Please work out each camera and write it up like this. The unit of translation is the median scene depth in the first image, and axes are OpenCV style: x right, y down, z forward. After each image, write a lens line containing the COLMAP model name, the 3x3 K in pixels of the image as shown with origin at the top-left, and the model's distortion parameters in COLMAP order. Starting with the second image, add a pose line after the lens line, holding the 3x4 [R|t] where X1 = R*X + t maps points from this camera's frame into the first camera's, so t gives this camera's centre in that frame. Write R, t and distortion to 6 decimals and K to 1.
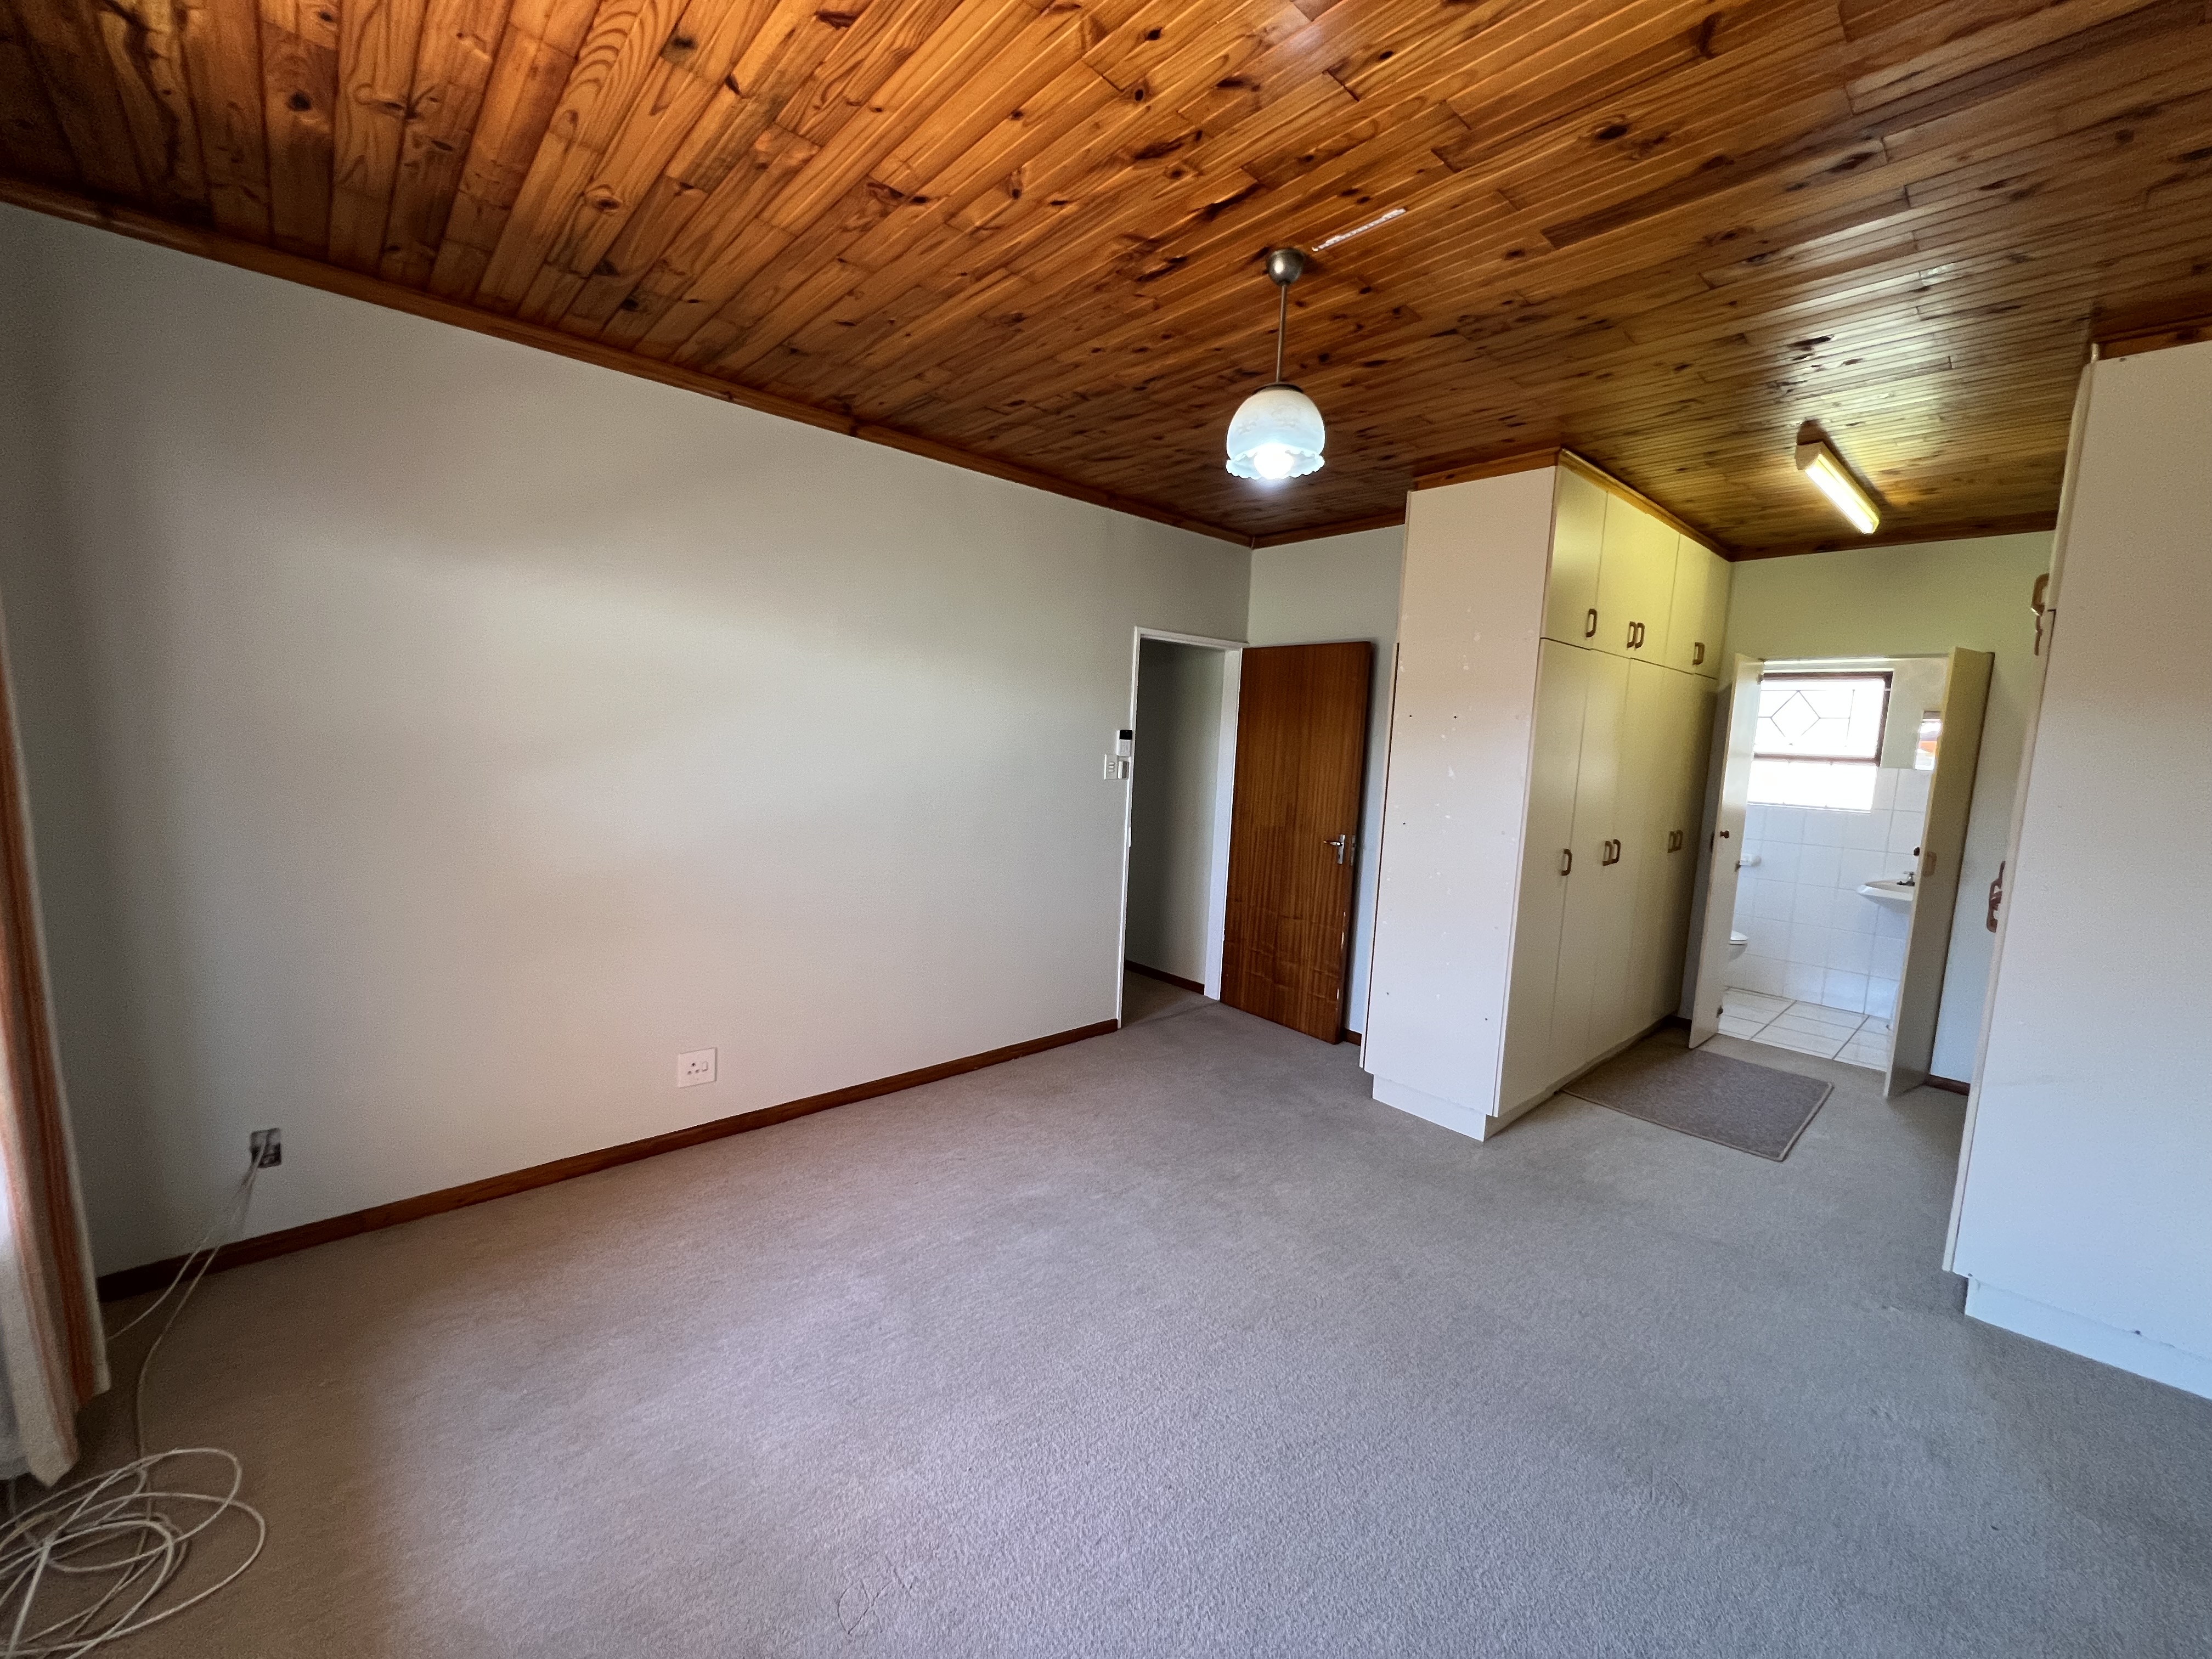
lens RADIAL K [[877.9, 0, 1096.6], [0, 877.9, 834.3], [0, 0, 1]] dist [-0.005075, 0.000683]
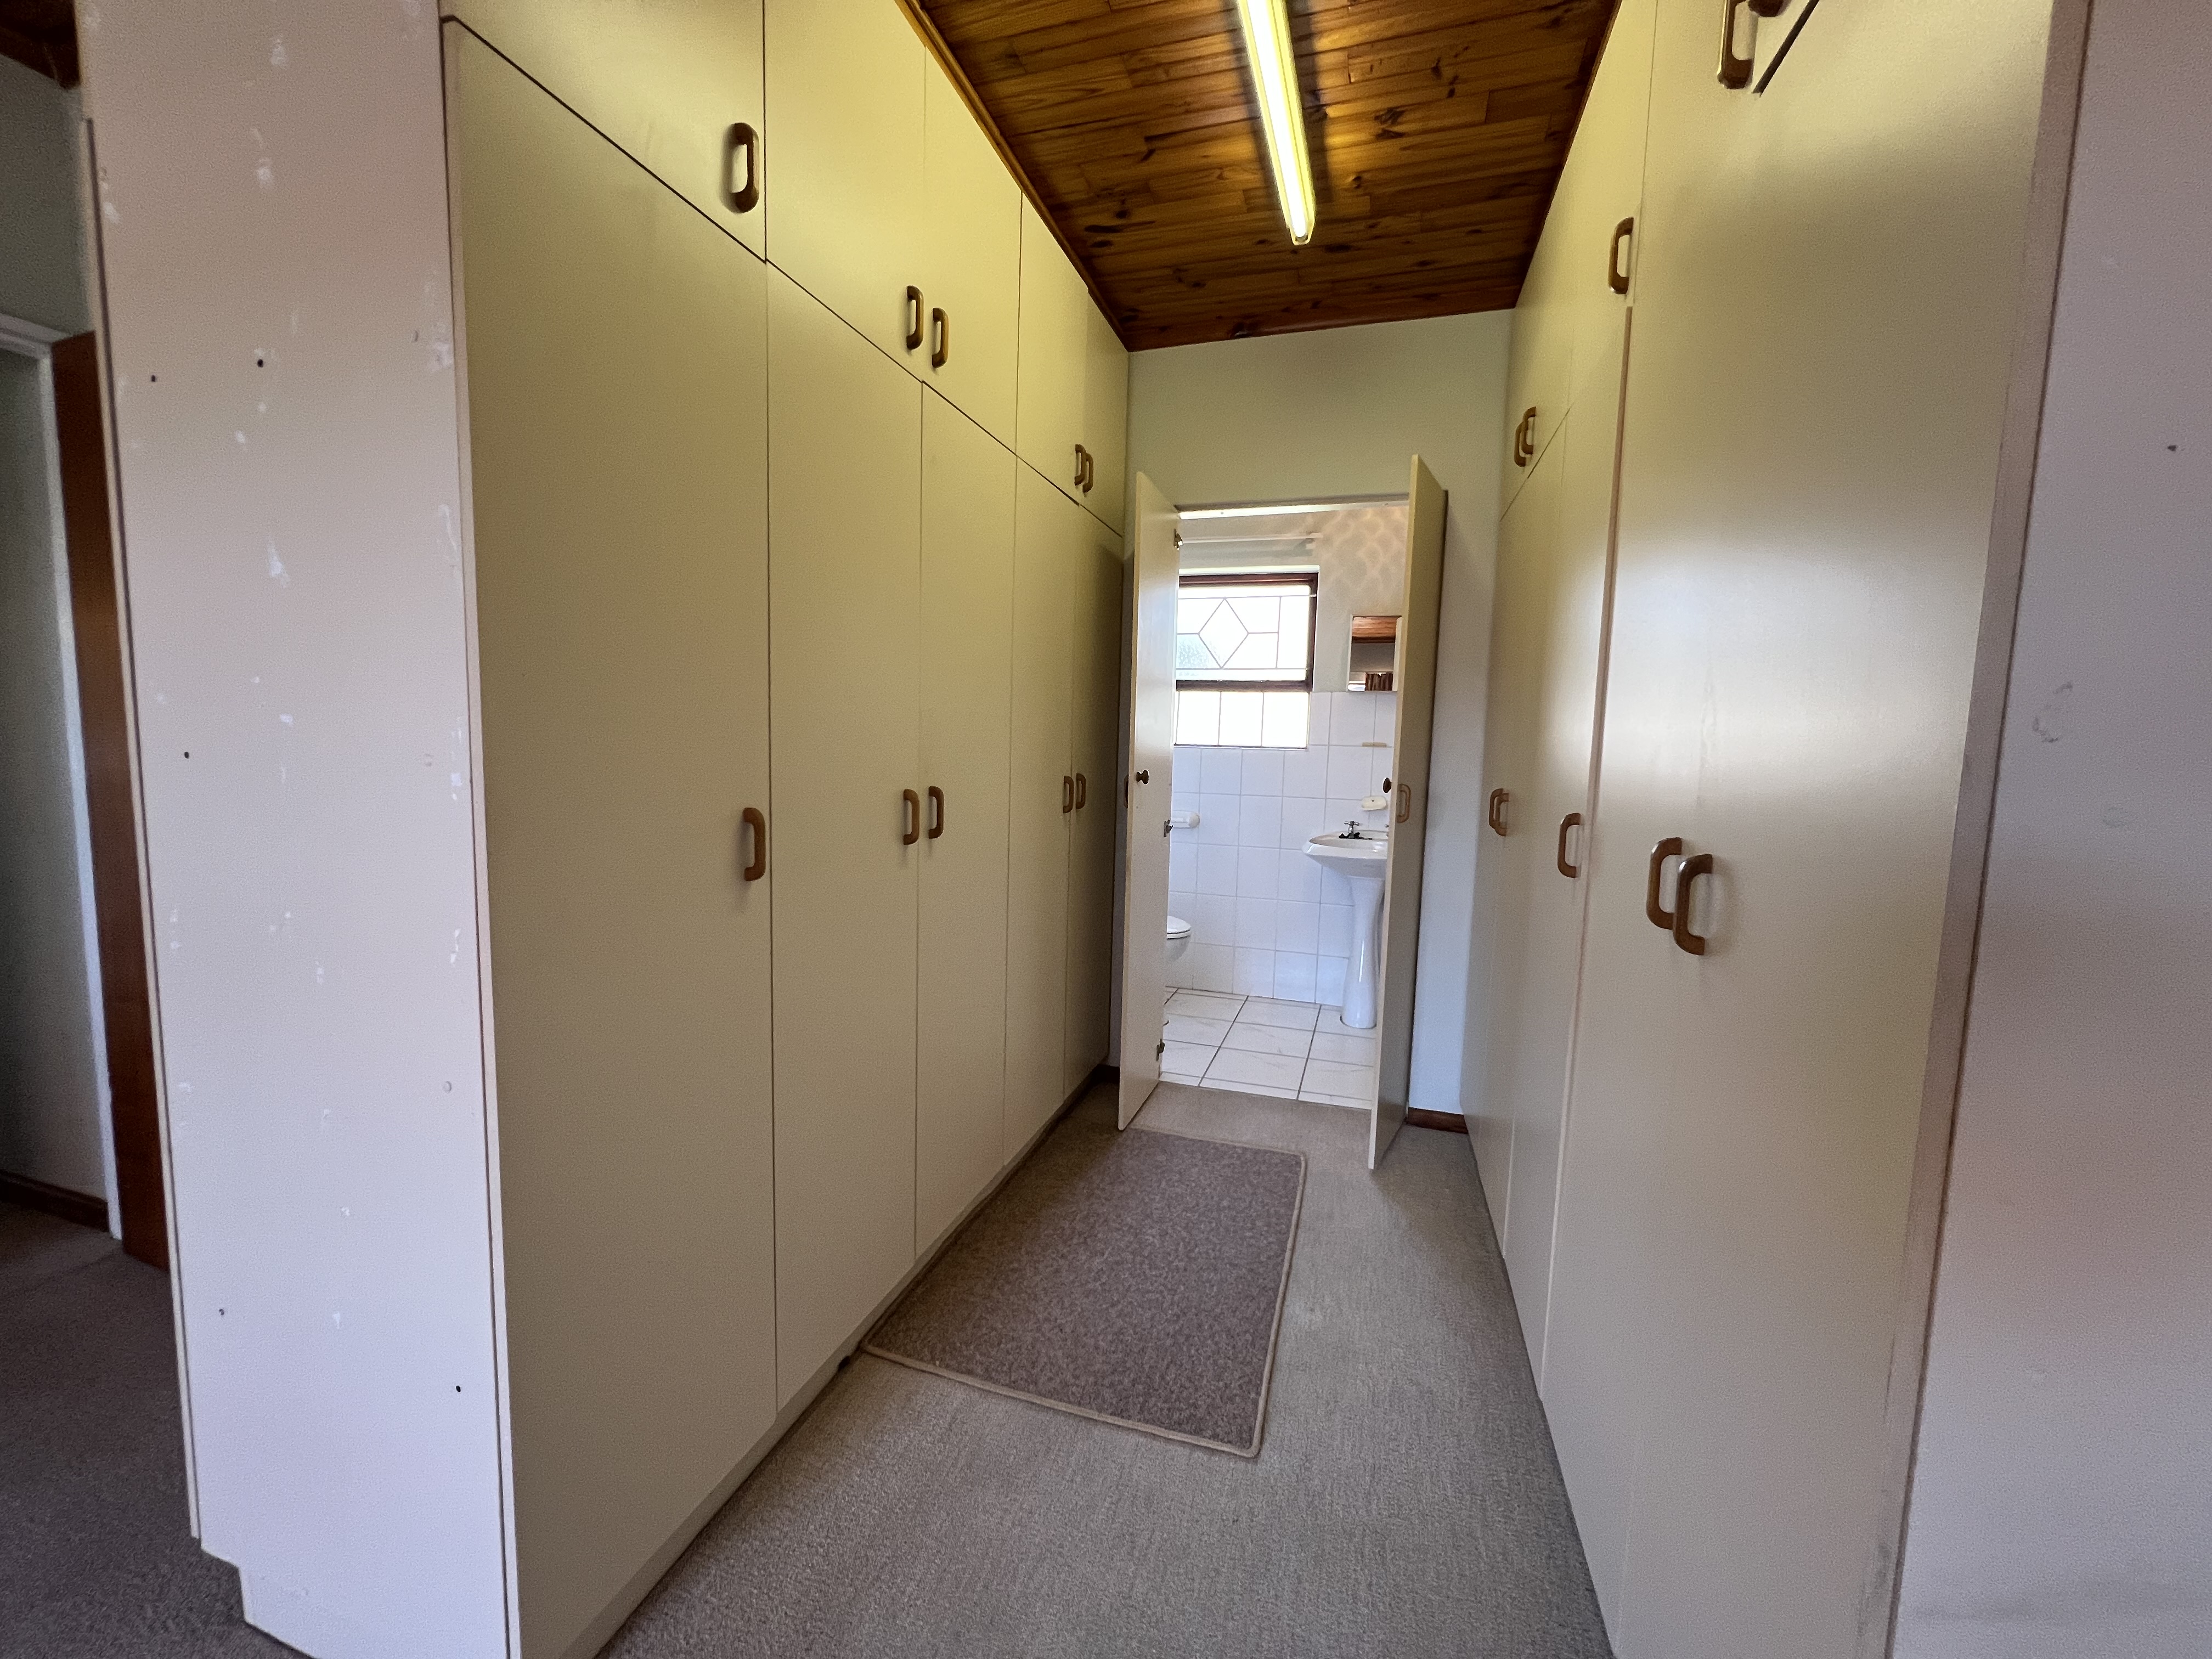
lens RADIAL K [[877.9, 0, 1104.2], [0, 877.9, 822.3], [0, 0, 1]] dist [-0.005075, 0.000683]
pose [[0.860907, -0.062723, 0.504881, 0.379507], [0.065533, 0.997776, 0.012213, 0.021820], [-0.504524, 0.022572, 0.863102, 0.480930]]
